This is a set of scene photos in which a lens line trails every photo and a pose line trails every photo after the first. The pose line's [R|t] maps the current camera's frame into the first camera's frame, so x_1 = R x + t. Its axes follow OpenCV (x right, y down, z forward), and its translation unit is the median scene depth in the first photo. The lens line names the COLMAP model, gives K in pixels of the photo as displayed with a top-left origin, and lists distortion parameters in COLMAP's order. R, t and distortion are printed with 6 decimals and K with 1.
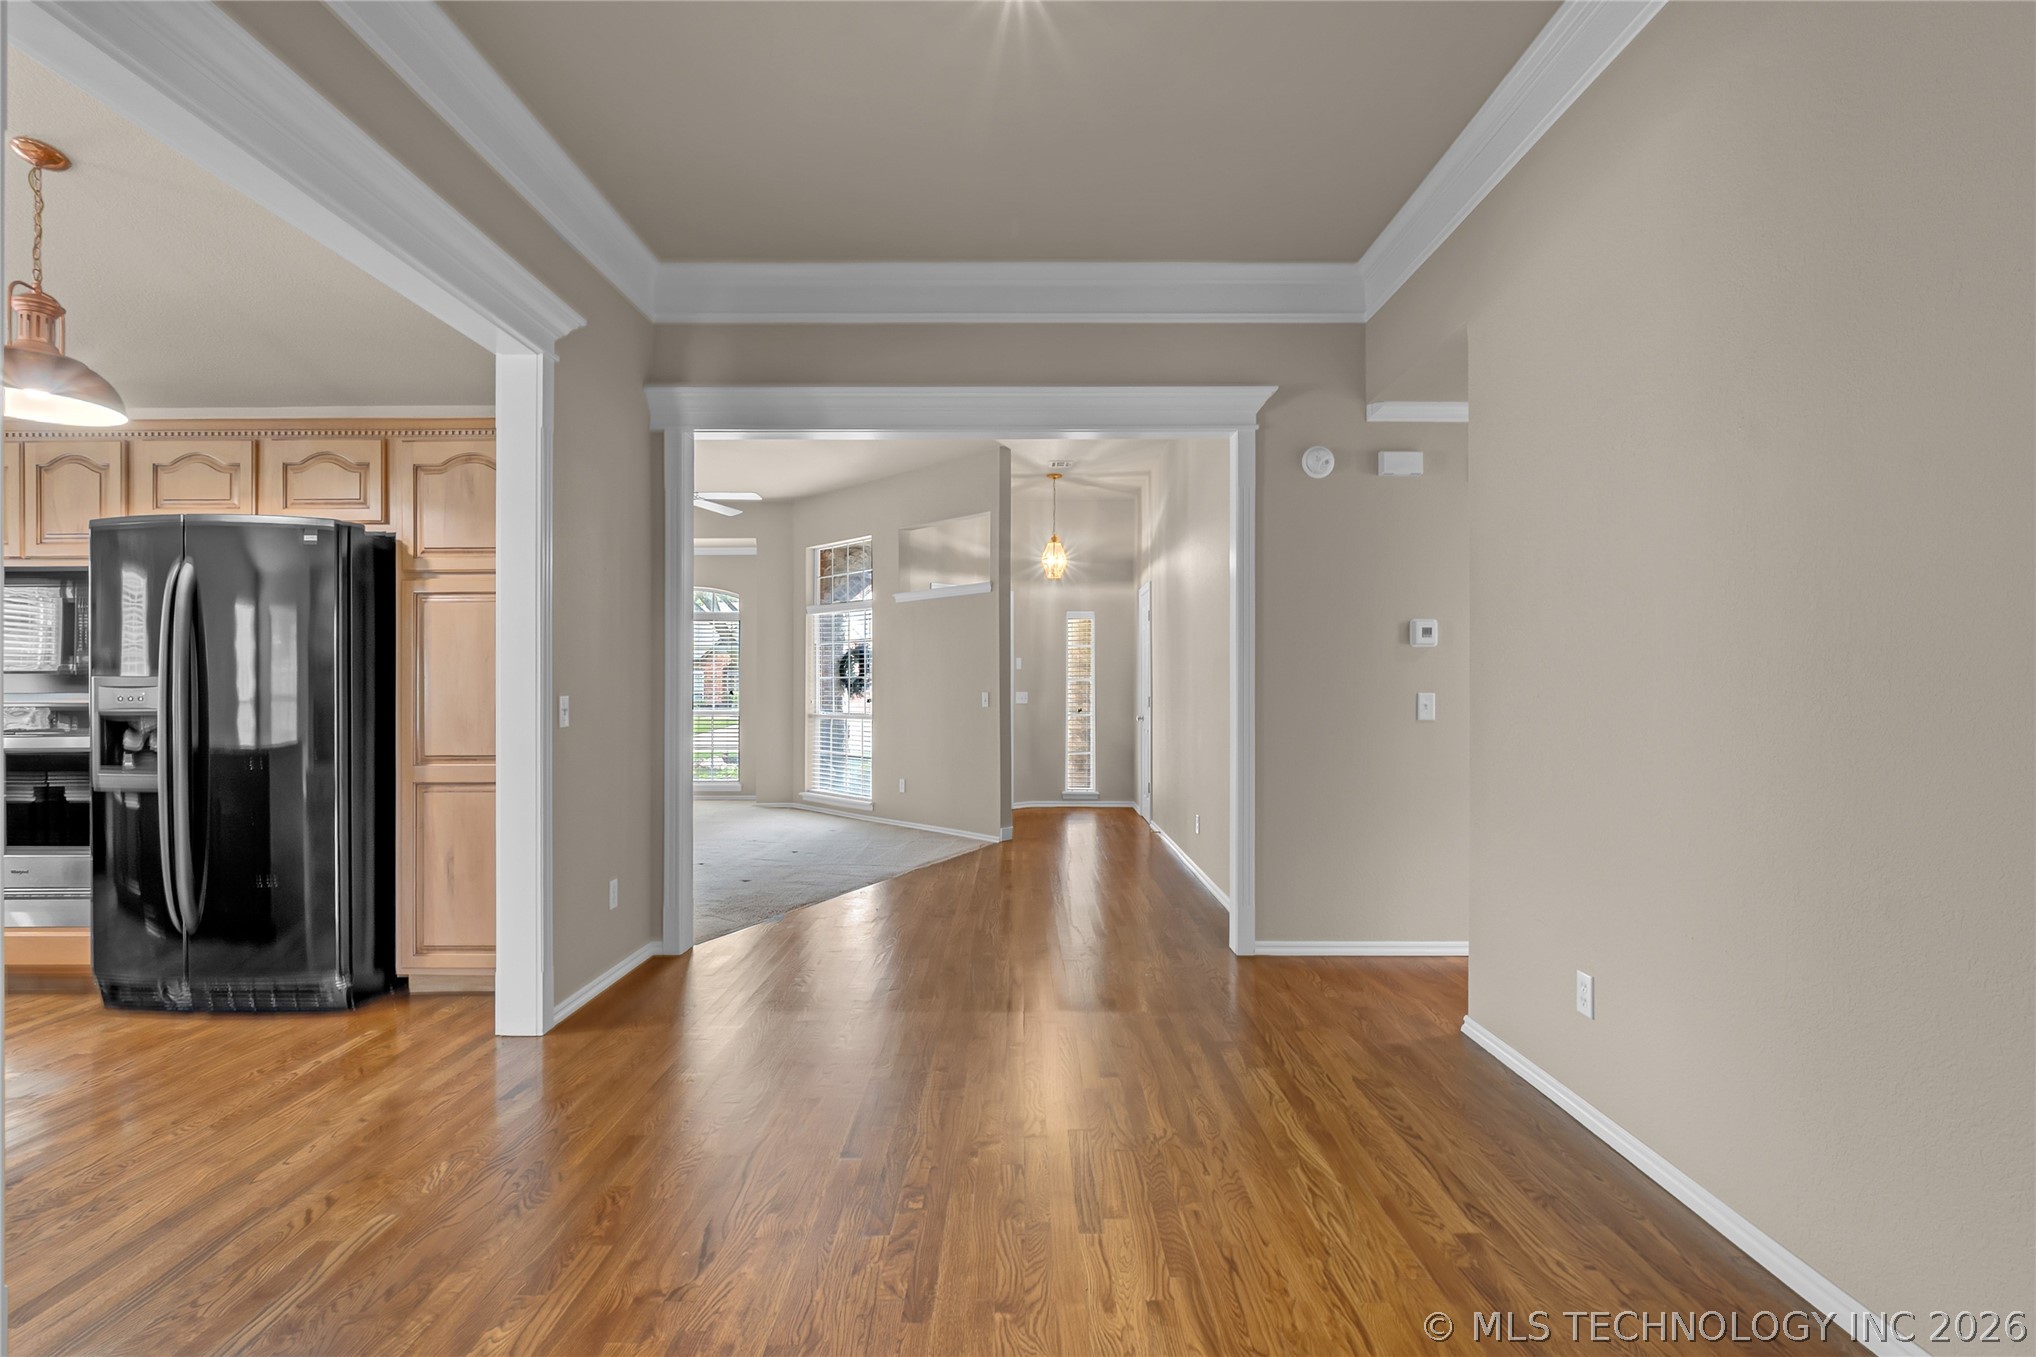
lens RADIAL K [[948.3, 0, 1022.7], [0, 948.3, 692.2], [0, 0, 1]] dist [-0.005129, -0.000186]
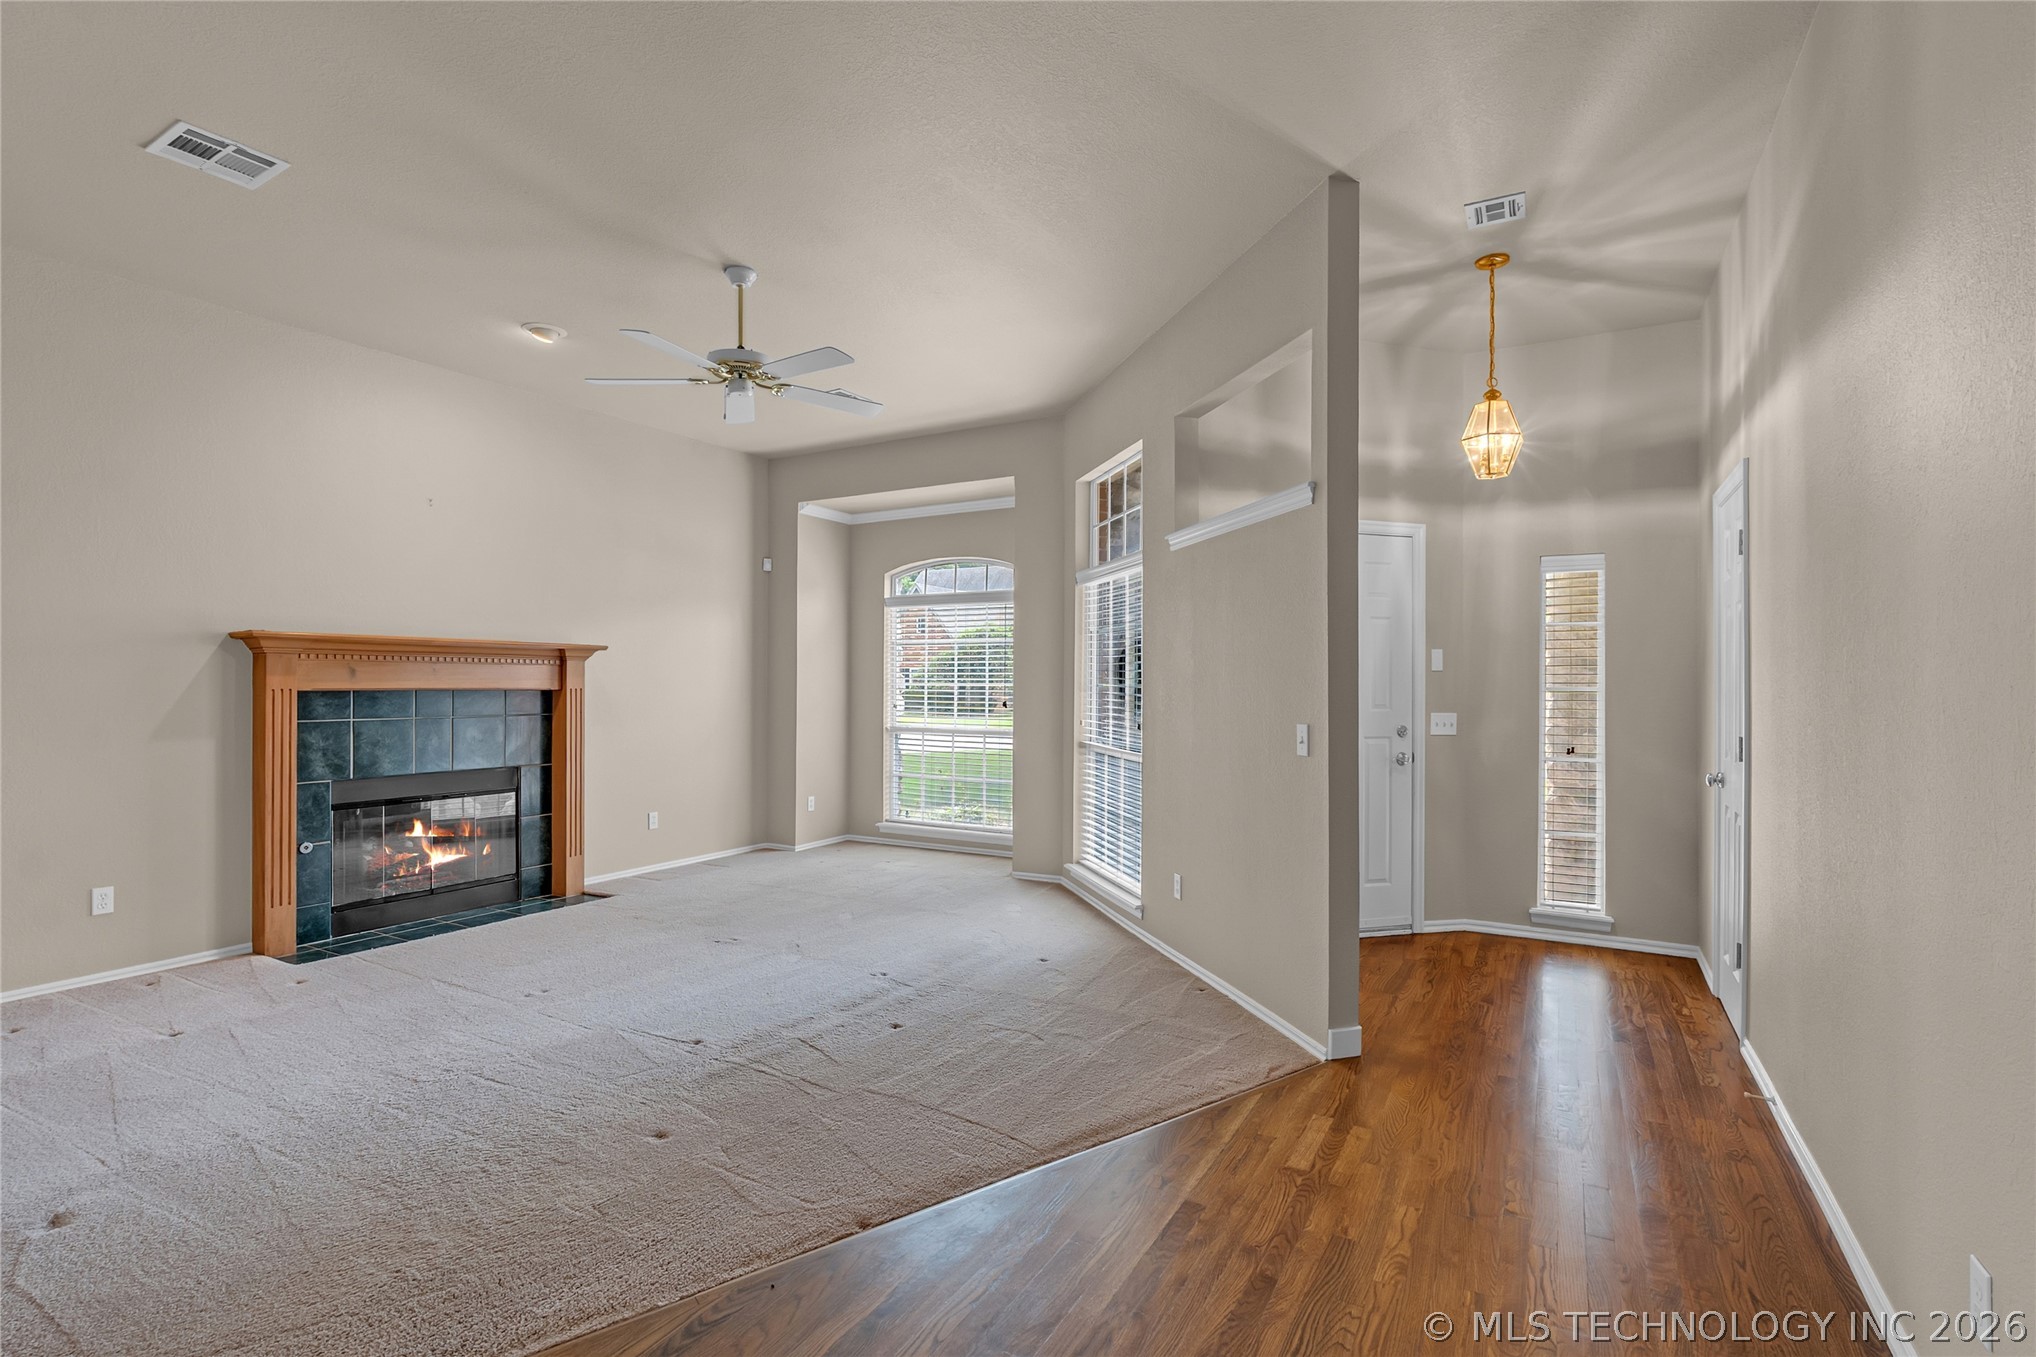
lens RADIAL K [[948.3, 0, 1025.9], [0, 948.3, 679.9], [0, 0, 1]] dist [-0.005129, -0.000186]
pose [[0.872643, 0.002728, -0.488352, 0.054677], [-0.003682, 0.999993, -0.000994, -0.017044], [0.488345, 0.002665, 0.872646, 0.427710]]
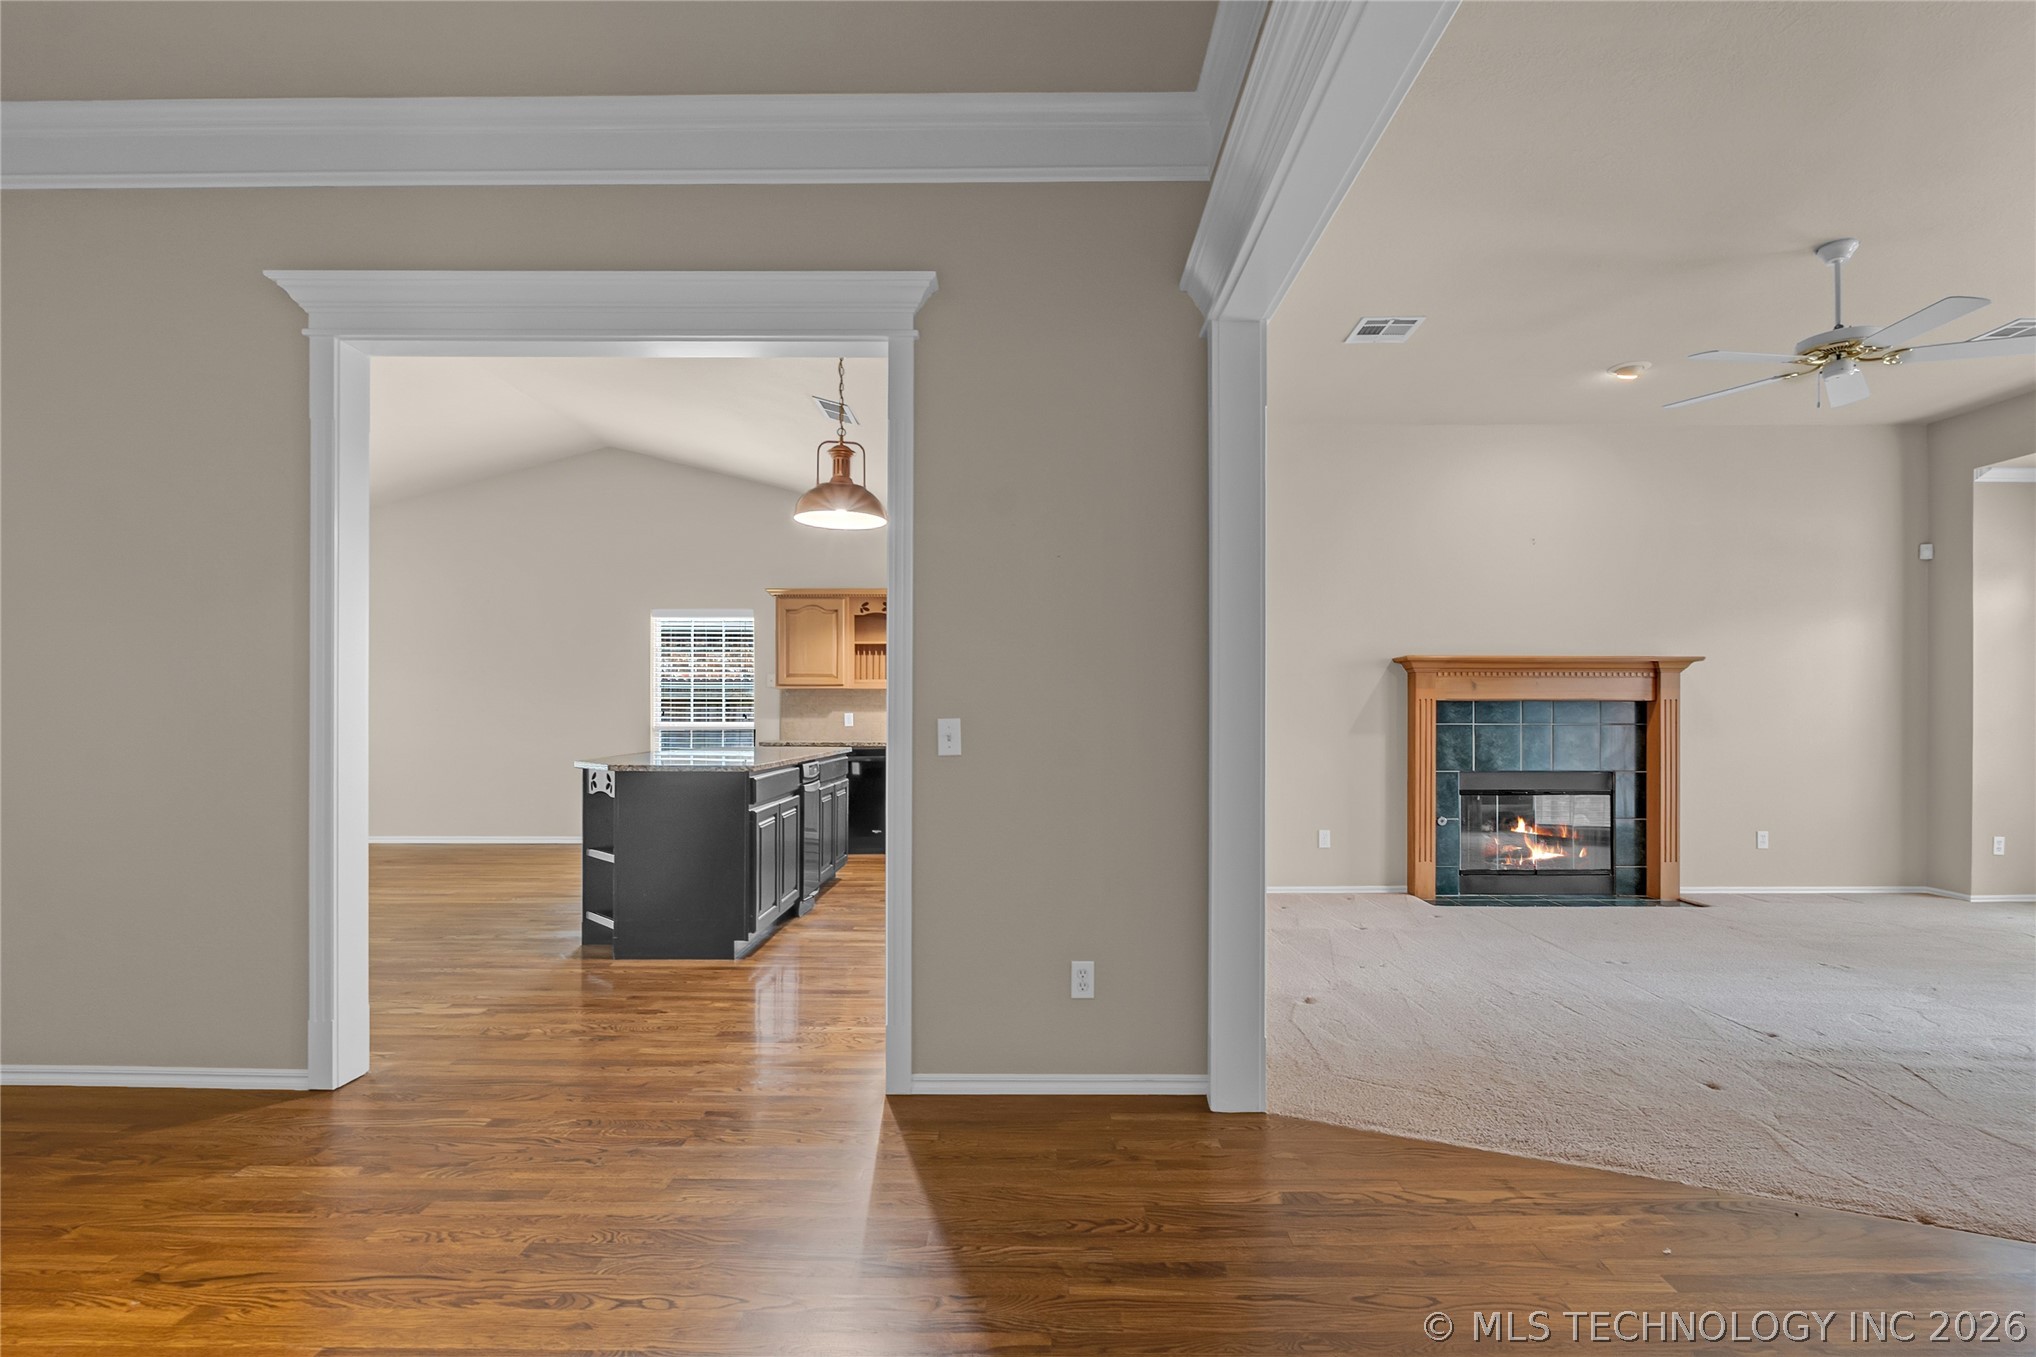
lens RADIAL K [[948.3, 0, 1023.0], [0, 948.3, 705.9], [0, 0, 1]] dist [-0.005129, -0.000186]
pose [[-0.014695, -0.001099, -0.999891, 0.138892], [-0.001044, 0.999999, -0.001084, -0.005400], [0.999891, 0.001028, -0.014697, 0.397744]]
